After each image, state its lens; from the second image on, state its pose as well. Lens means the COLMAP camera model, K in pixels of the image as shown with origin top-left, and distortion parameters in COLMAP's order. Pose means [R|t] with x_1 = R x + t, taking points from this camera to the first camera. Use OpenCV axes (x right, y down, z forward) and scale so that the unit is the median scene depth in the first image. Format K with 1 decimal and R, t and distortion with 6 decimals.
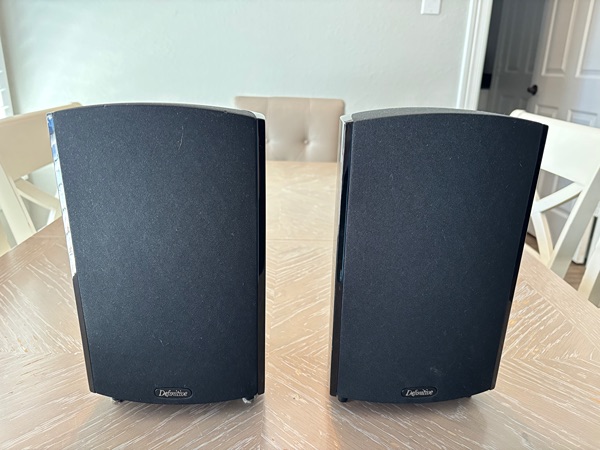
lens RADIAL K [[455.1, 0, 300.0], [0, 455.1, 225.0], [0, 0, 1]] dist [0.000254, -0.043958]
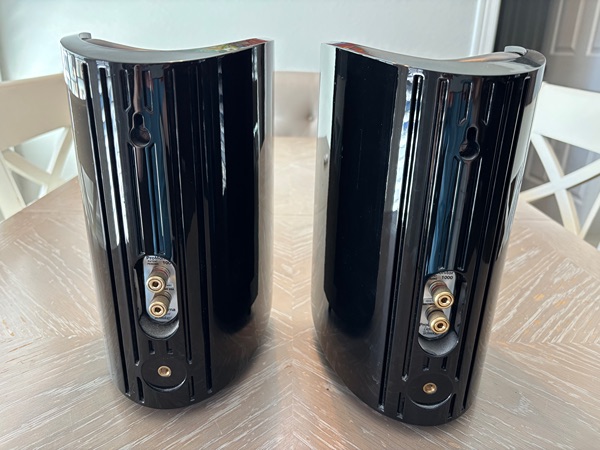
lens RADIAL K [[466.2, 0, 300.0], [0, 466.2, 225.0], [0, 0, 1]] dist [0.002200, -0.056861]
pose [[1.000000, 0.000043, -0.000090, -0.043392], [-0.000040, 0.999420, 0.034061, 0.030459], [0.000091, -0.034061, 0.999420, 0.095296]]
